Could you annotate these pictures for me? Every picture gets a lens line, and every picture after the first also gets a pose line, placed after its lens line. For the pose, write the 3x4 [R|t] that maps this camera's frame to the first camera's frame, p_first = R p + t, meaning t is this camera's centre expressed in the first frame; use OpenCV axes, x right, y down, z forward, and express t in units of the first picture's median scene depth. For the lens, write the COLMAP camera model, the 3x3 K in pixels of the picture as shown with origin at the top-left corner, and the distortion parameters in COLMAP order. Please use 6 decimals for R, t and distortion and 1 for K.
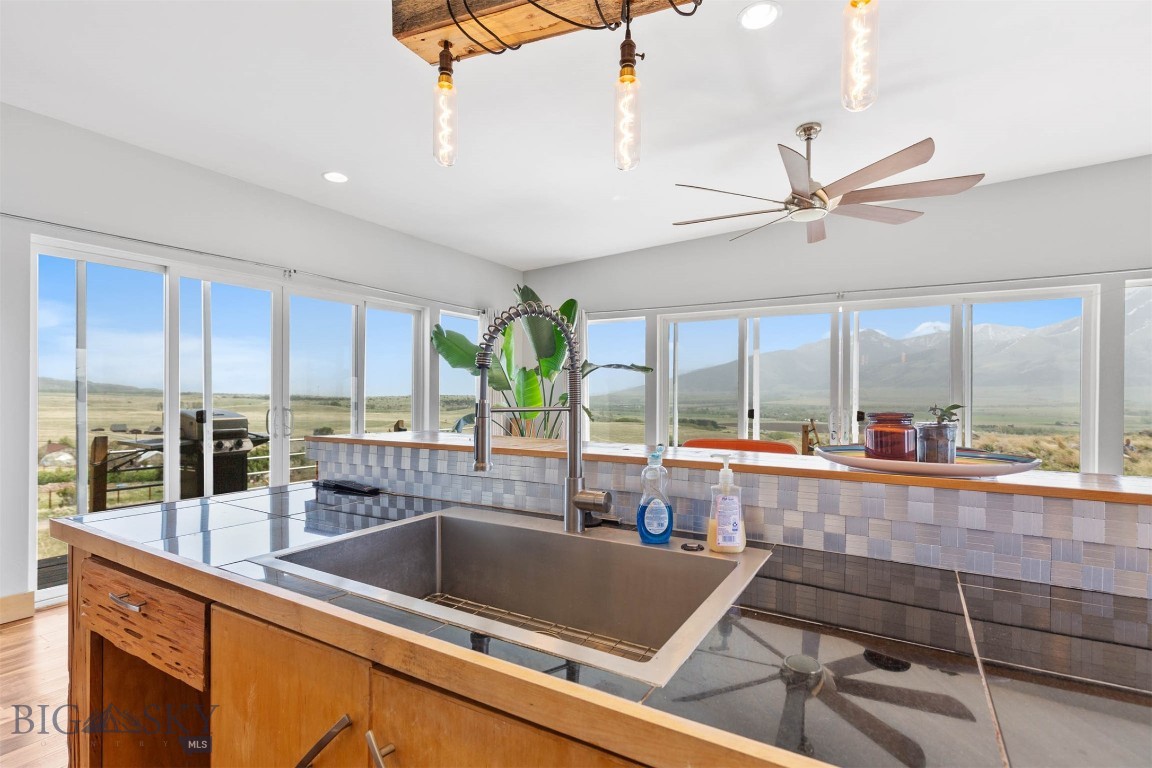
lens RADIAL K [[550.8, 0, 577.7], [0, 550.8, 393.0], [0, 0, 1]] dist [-0.001015, 0.001120]
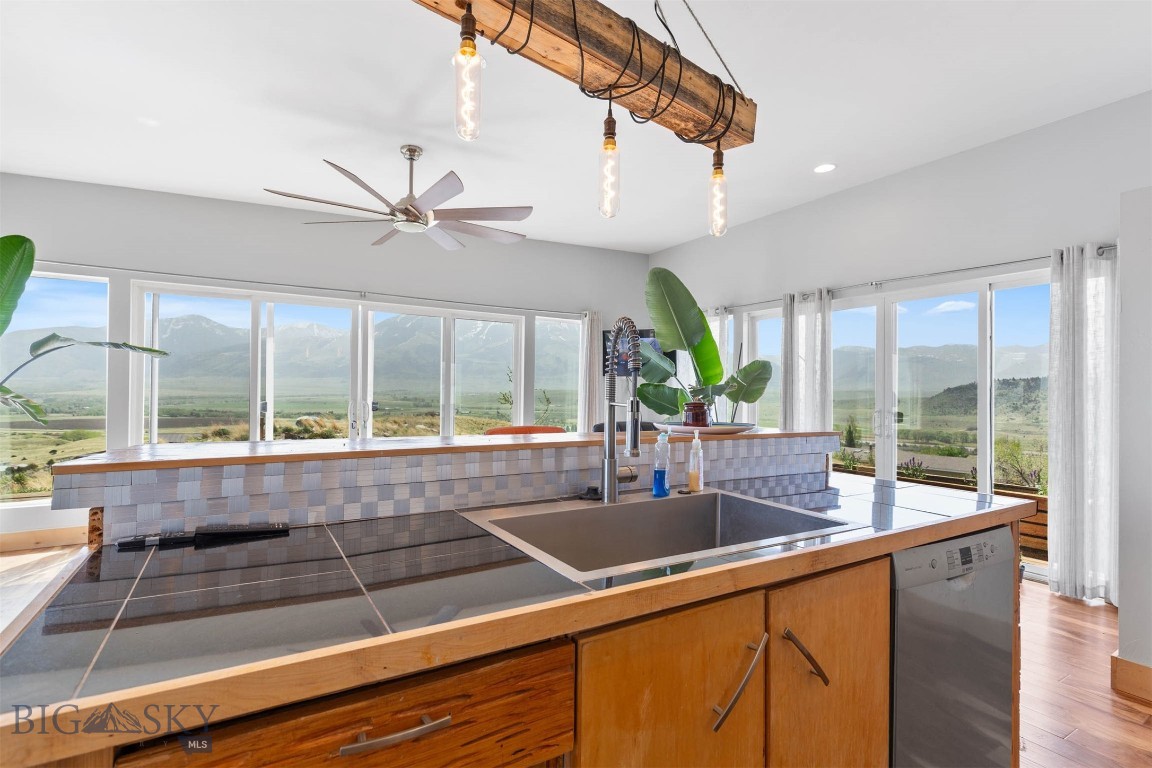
lens RADIAL K [[550.8, 0, 575.9], [0, 550.8, 383.8], [0, 0, 1]] dist [-0.001015, 0.001120]
pose [[0.470825, 0.010218, 0.882167, -0.411766], [-0.012073, 0.999914, -0.005138, -0.001522], [-0.882144, -0.008231, 0.470908, 0.173632]]
